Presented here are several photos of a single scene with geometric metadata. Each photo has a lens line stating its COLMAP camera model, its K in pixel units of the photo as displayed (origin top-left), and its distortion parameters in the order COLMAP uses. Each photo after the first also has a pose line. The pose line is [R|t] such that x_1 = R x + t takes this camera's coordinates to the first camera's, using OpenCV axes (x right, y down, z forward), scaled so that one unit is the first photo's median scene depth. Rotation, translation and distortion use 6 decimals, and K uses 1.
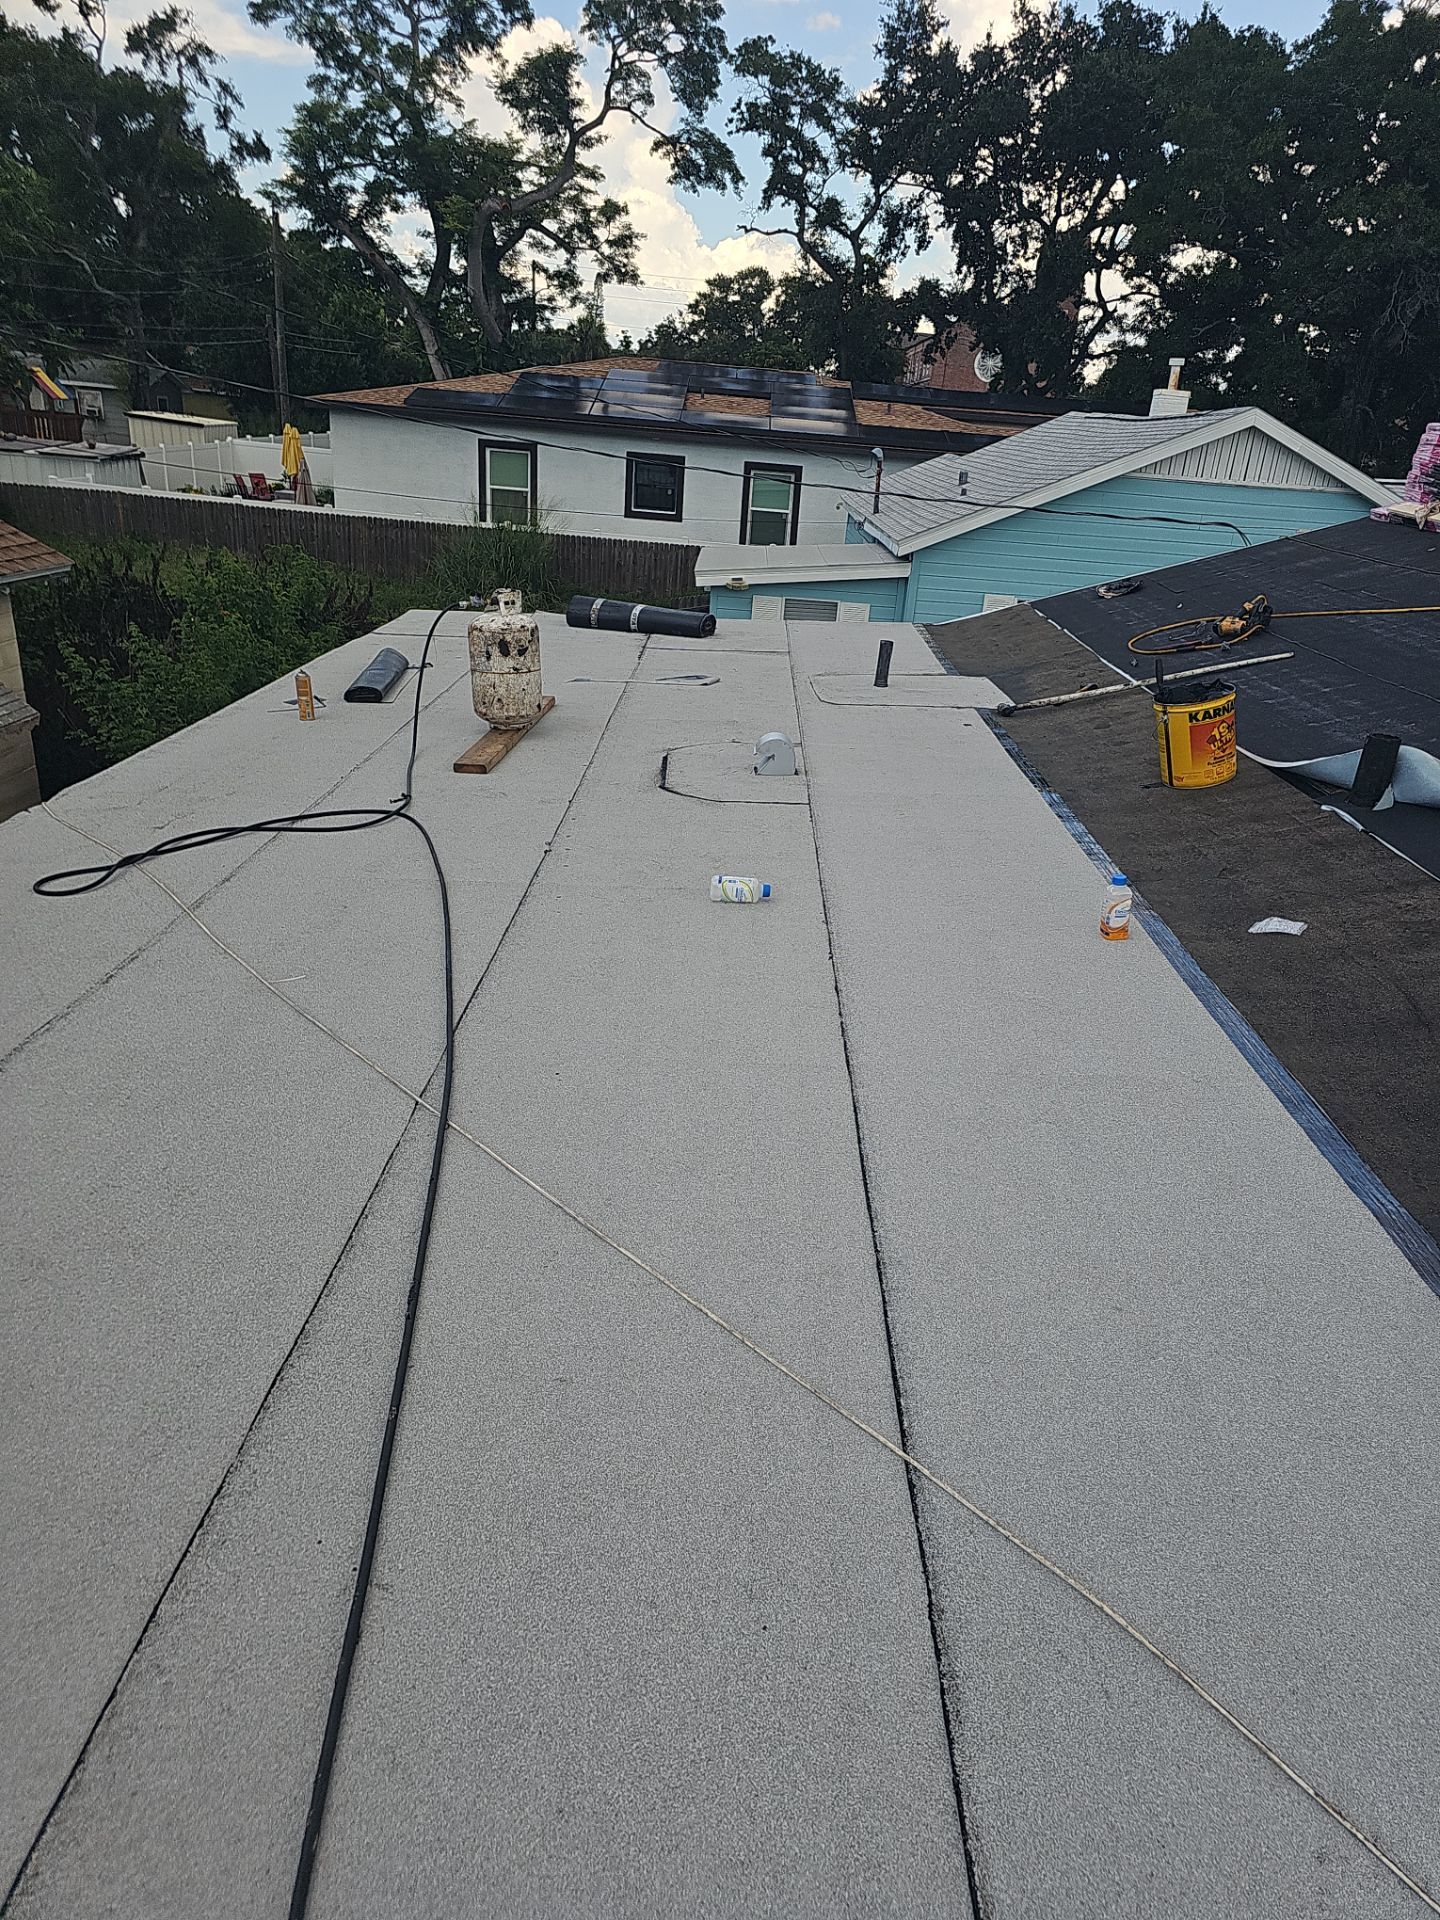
lens RADIAL K [[1311.4, 0, 720.0], [0, 1311.4, 960.0], [0, 0, 1]] dist [0.022871, -0.020529]
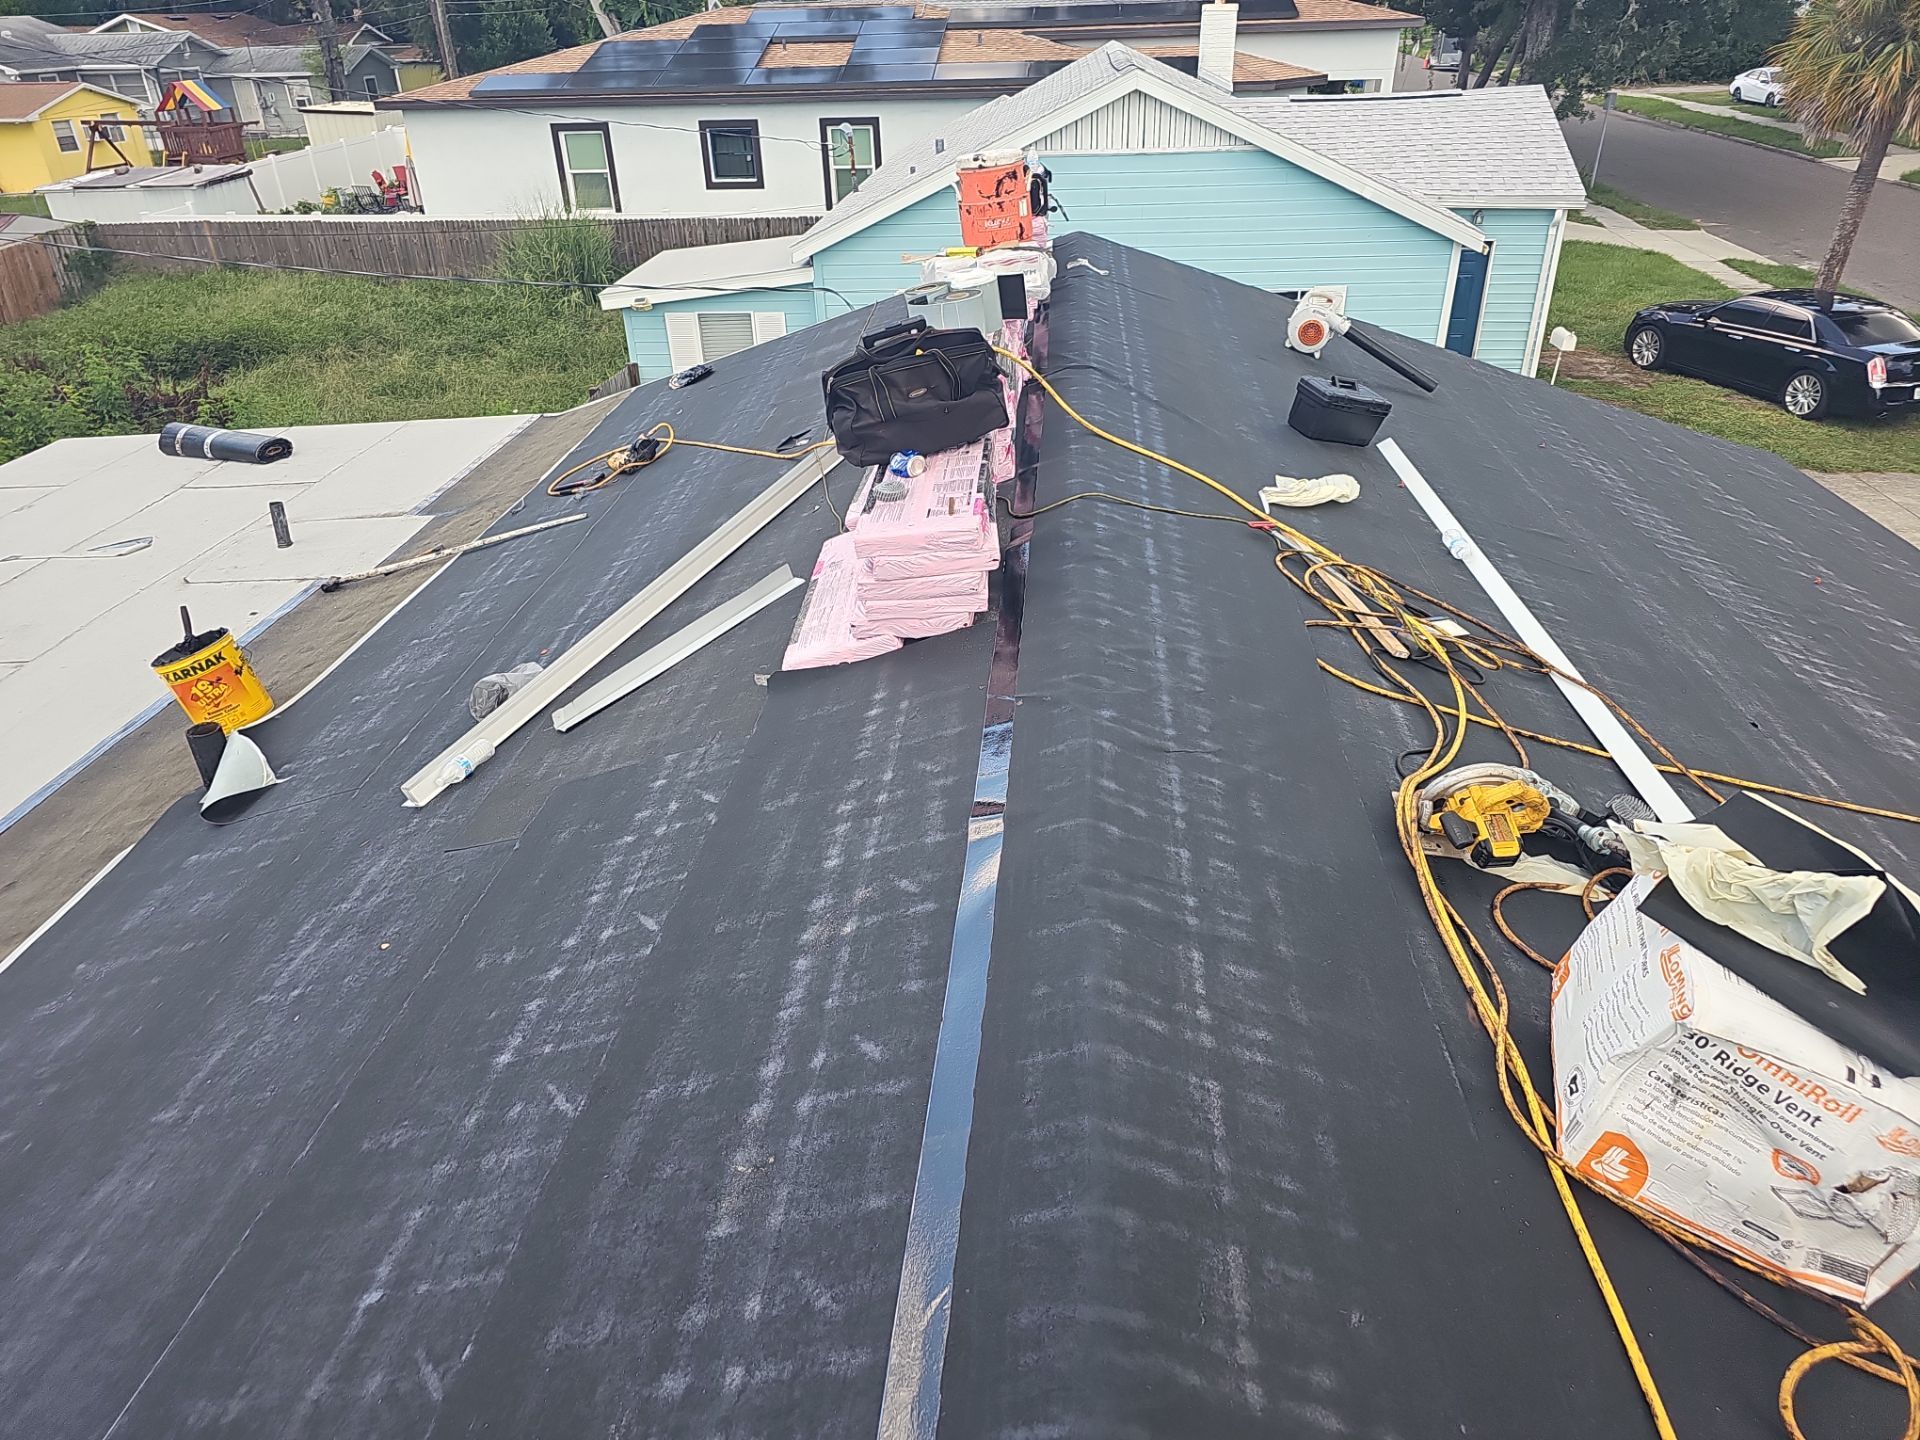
lens RADIAL K [[1311.4, 0, 922.4], [0, 1311.4, 716.7], [0, 0, 1]] dist [0.022871, -0.020529]
pose [[0.986358, -0.031837, -0.161507, 0.236624], [0.050507, 0.992328, 0.112849, -0.052065], [0.156675, -0.119467, 0.980398, 0.021621]]
